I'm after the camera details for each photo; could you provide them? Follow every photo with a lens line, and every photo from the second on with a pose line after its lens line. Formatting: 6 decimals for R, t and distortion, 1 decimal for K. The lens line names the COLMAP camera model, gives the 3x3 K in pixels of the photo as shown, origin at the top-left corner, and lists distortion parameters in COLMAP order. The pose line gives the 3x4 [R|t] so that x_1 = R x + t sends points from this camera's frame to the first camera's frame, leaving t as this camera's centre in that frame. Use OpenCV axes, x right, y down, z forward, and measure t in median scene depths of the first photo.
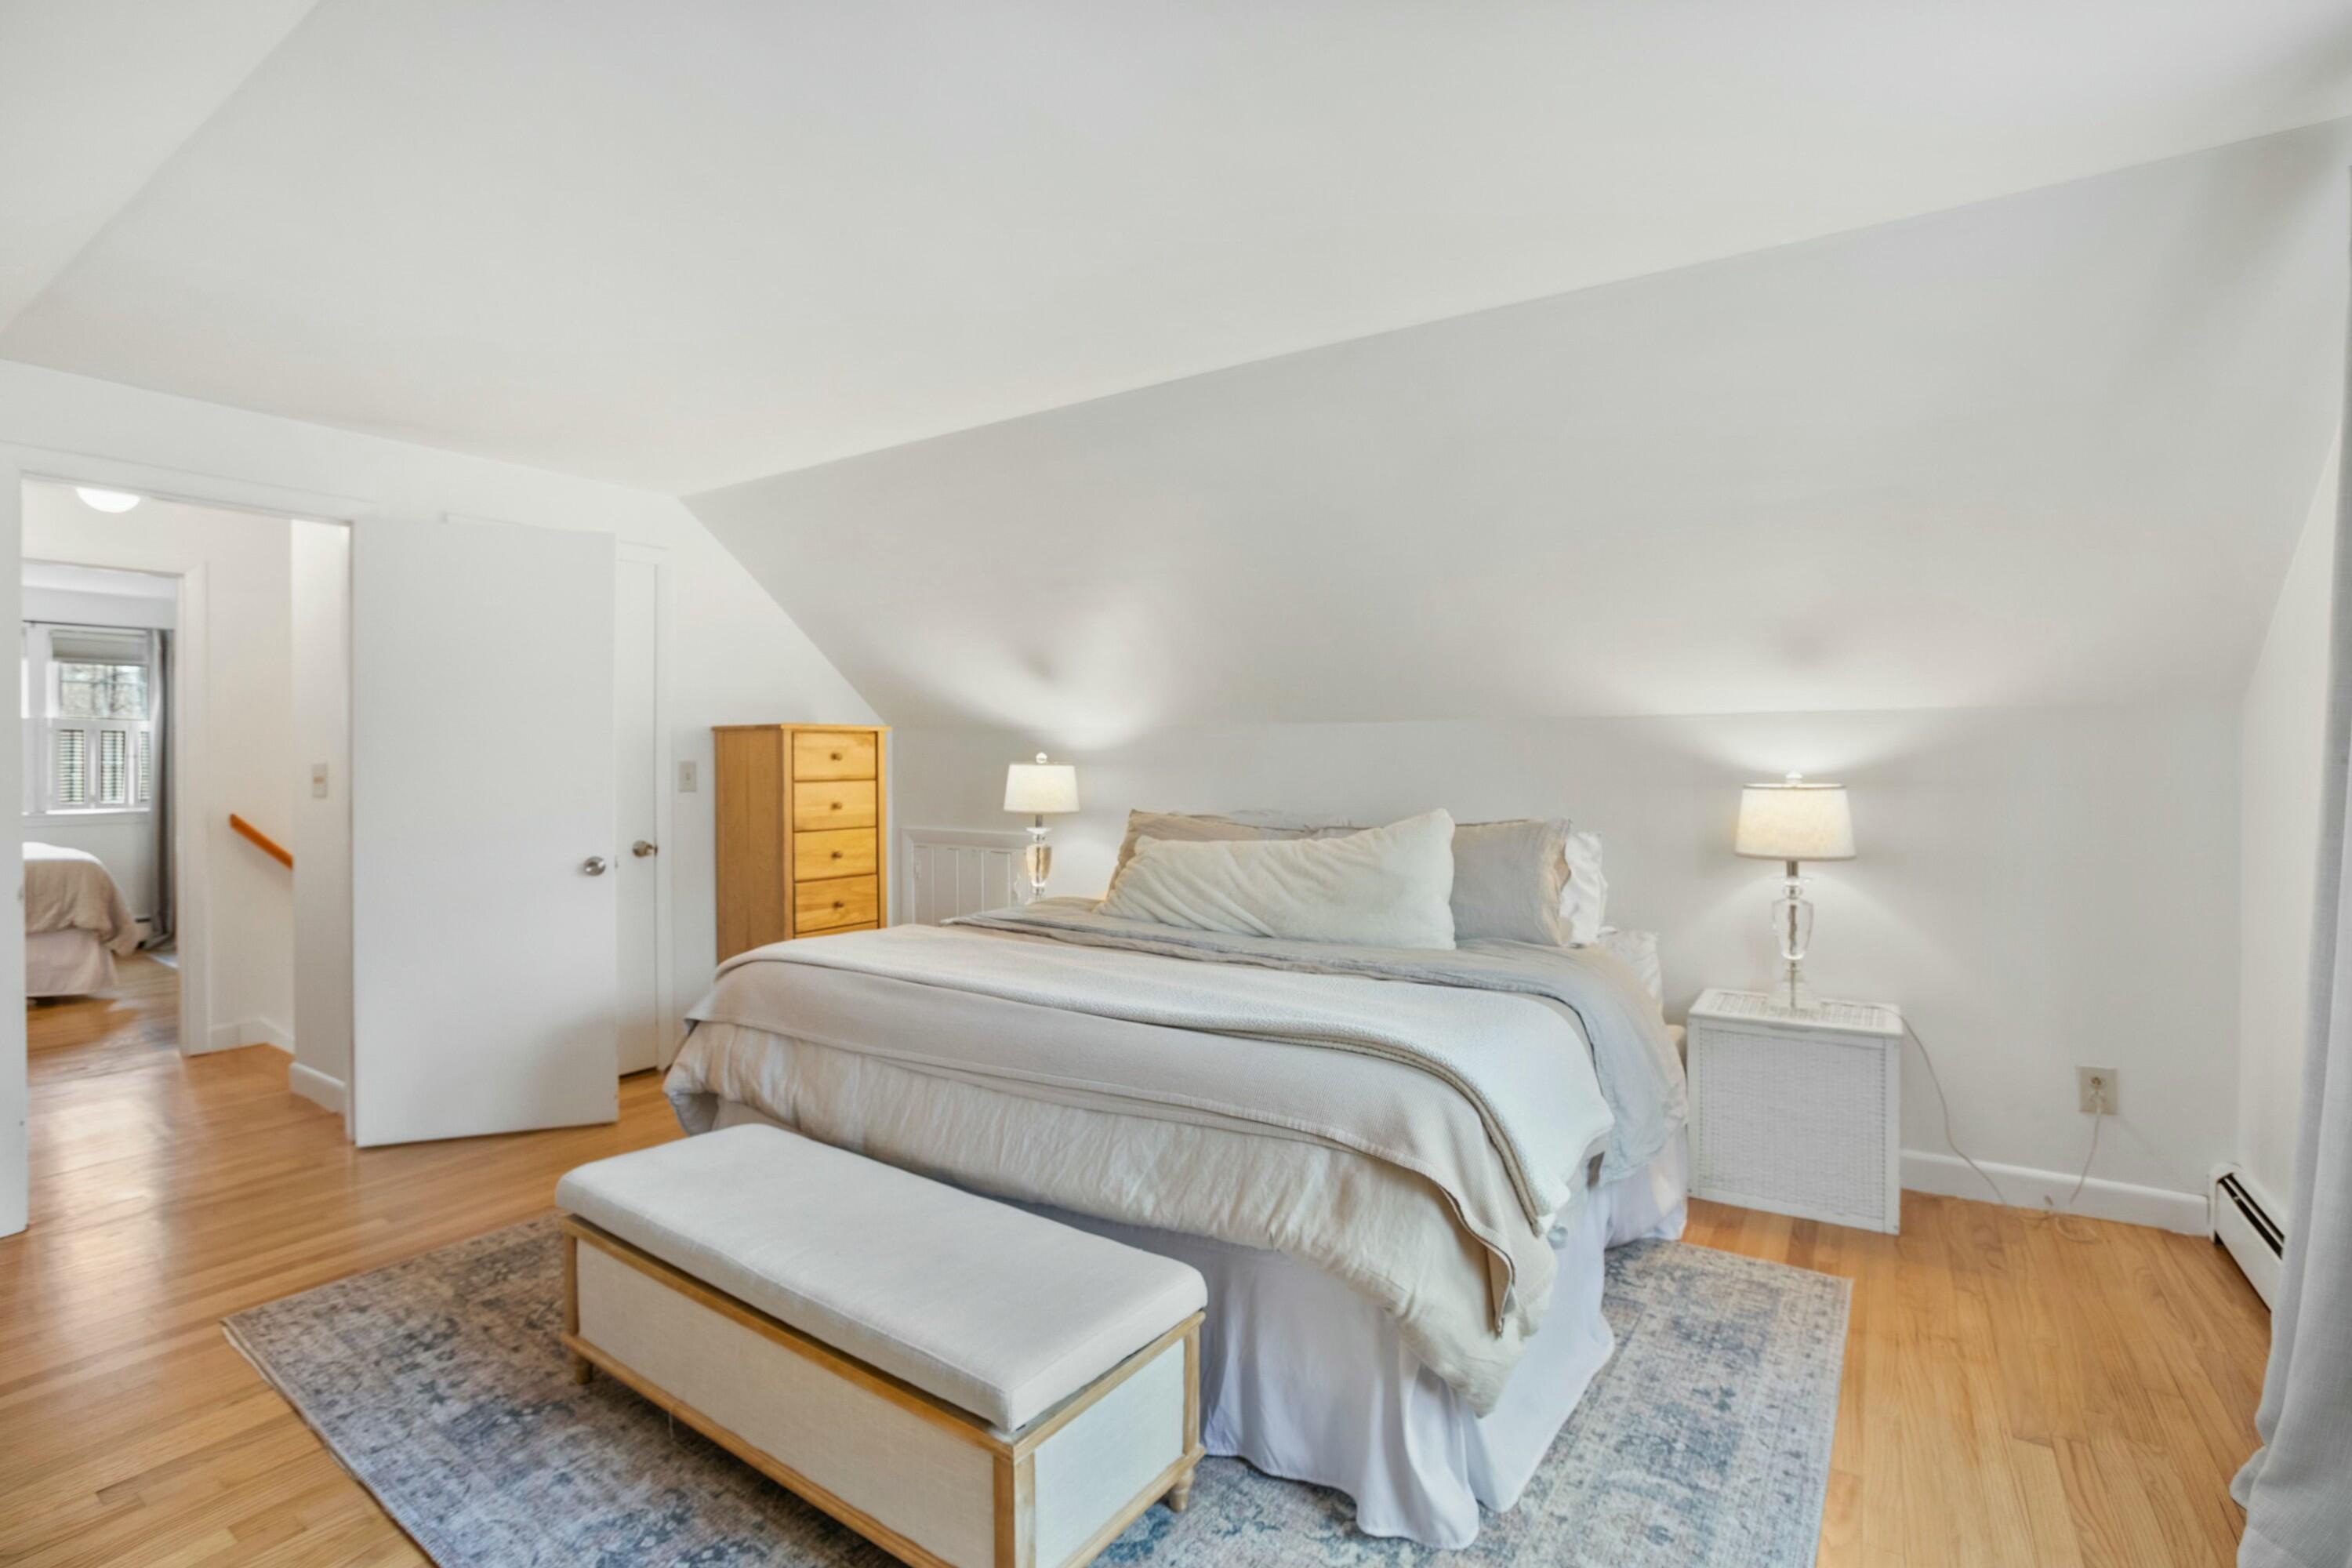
lens RADIAL K [[1079.1, 0, 1173.7], [0, 1079.1, 776.7], [0, 0, 1]] dist [-0.012290, -0.000221]
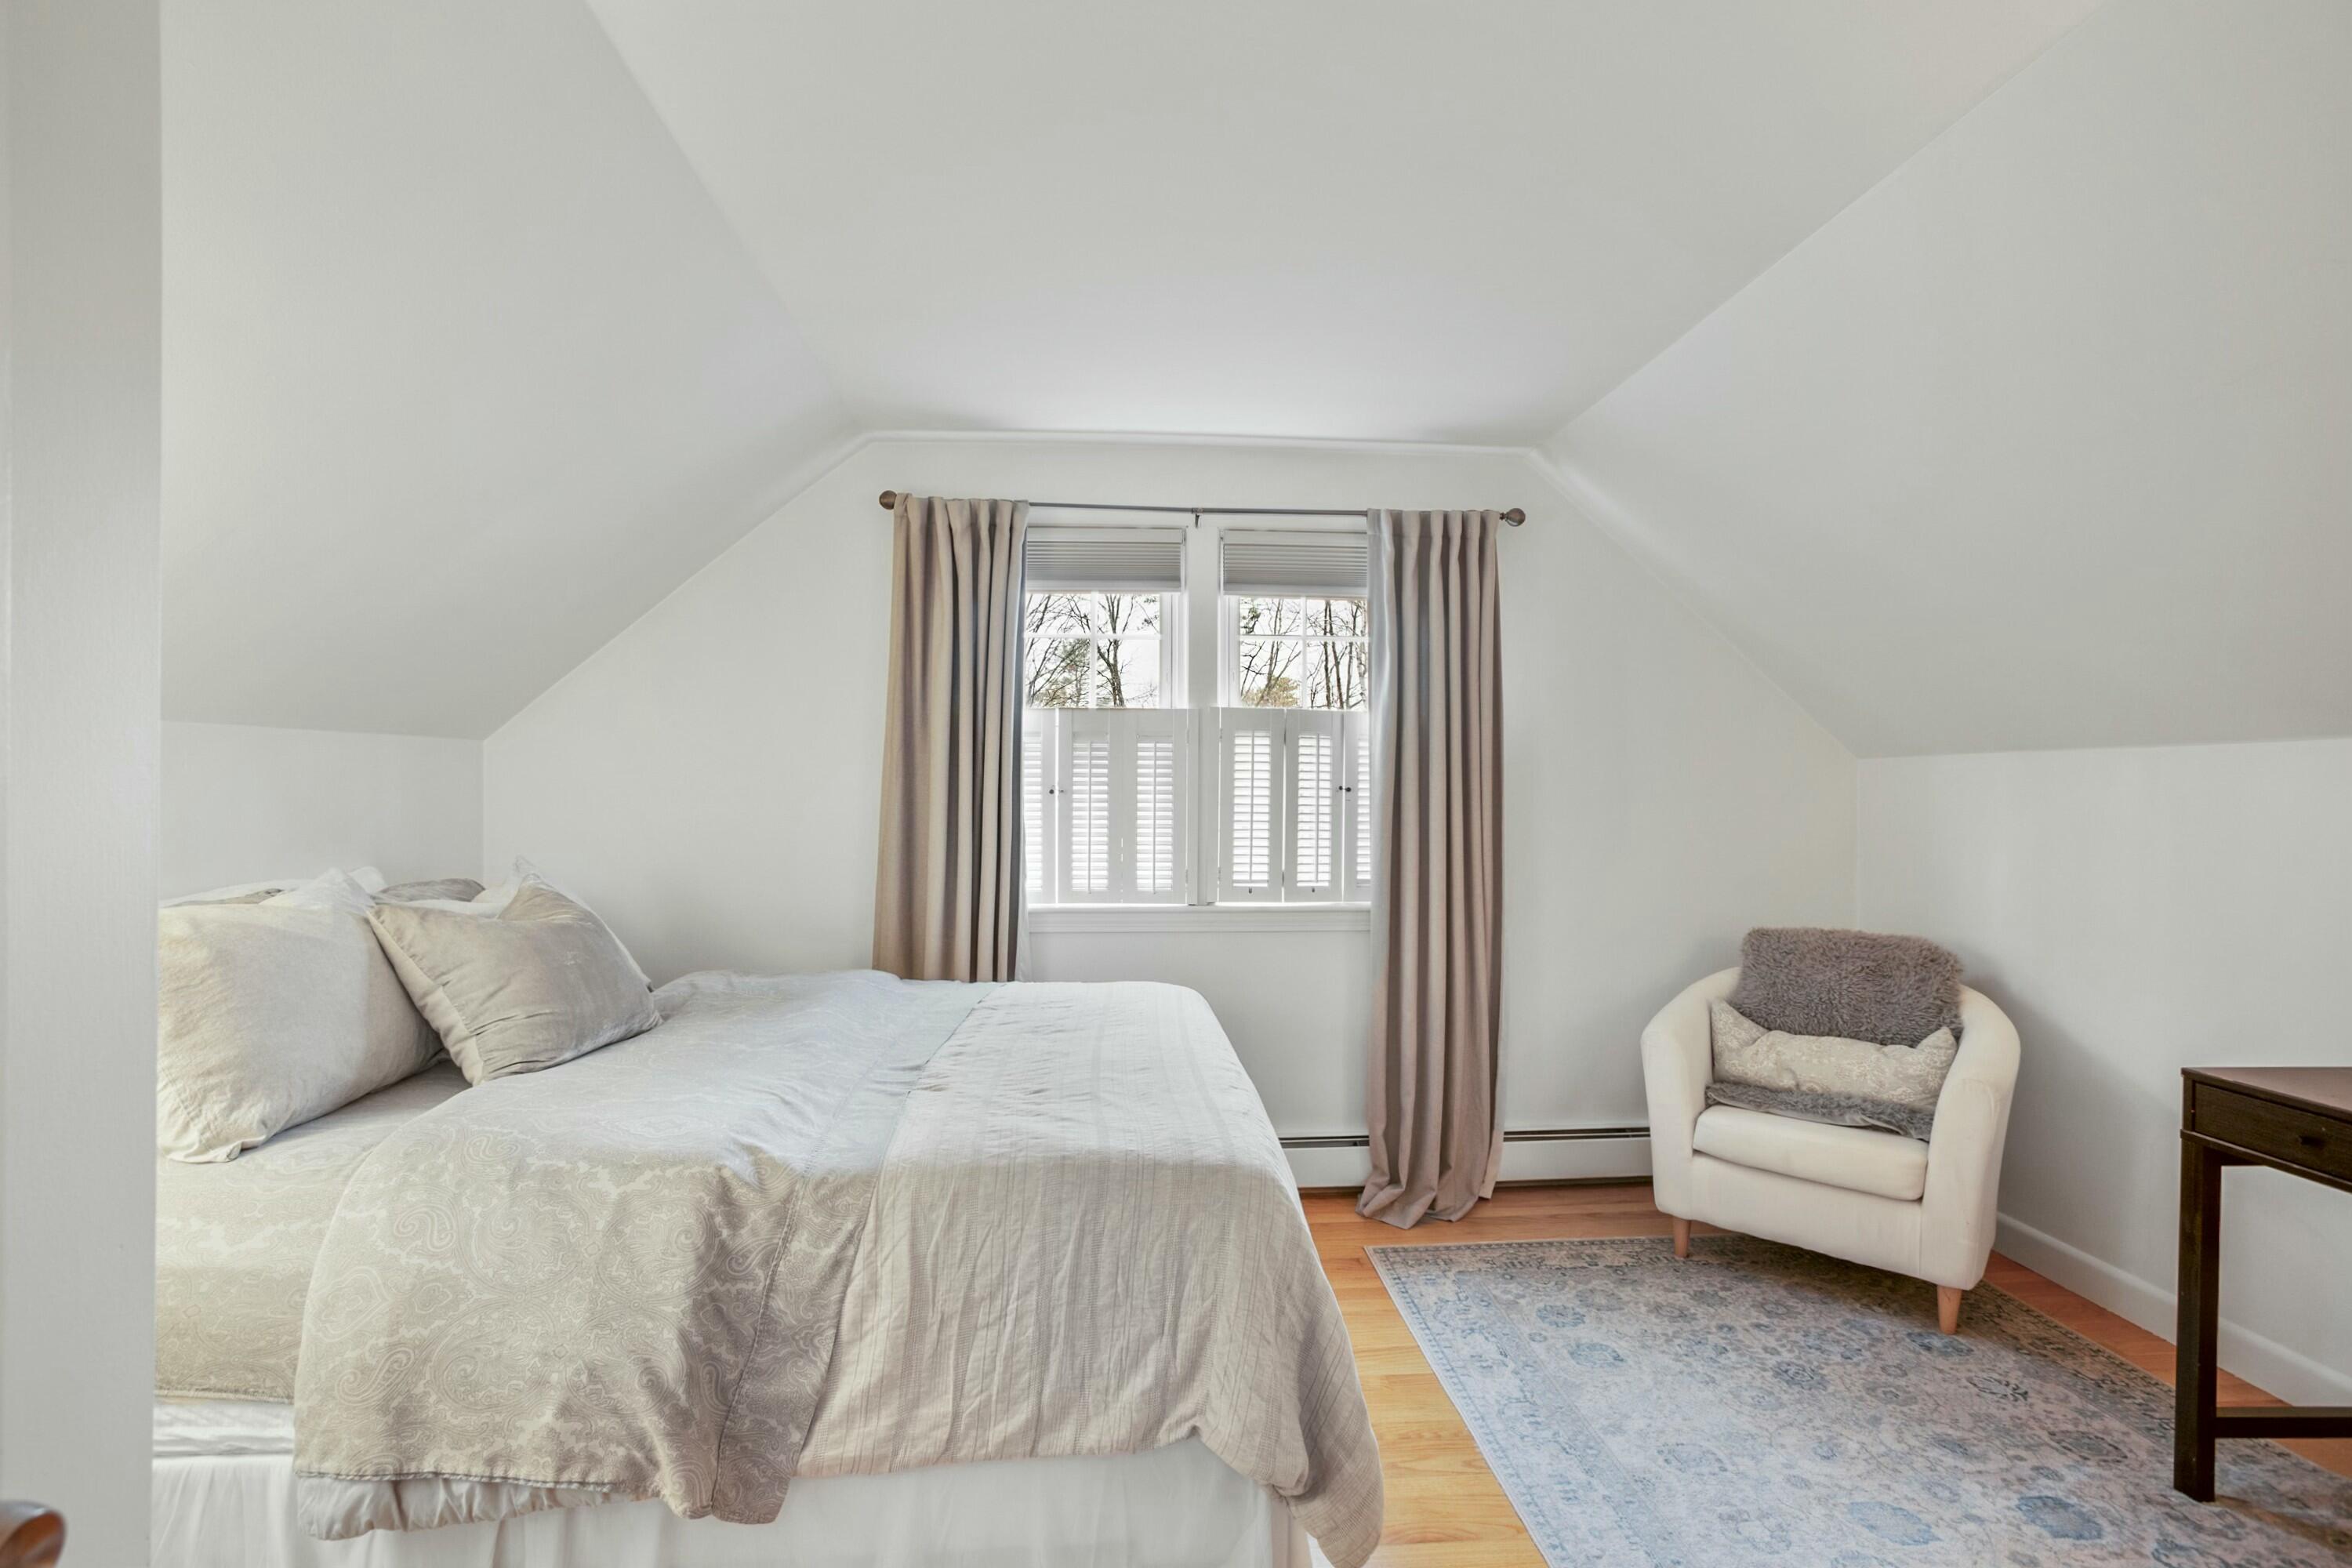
lens RADIAL K [[1079.1, 0, 1176.8], [0, 1079.1, 792.2], [0, 0, 1]] dist [-0.012290, -0.000221]
pose [[0.616754, -0.007655, -0.787118, -0.678253], [-0.012198, 0.999740, -0.019280, -0.008507], [0.787061, 0.021492, 0.616500, 0.678615]]
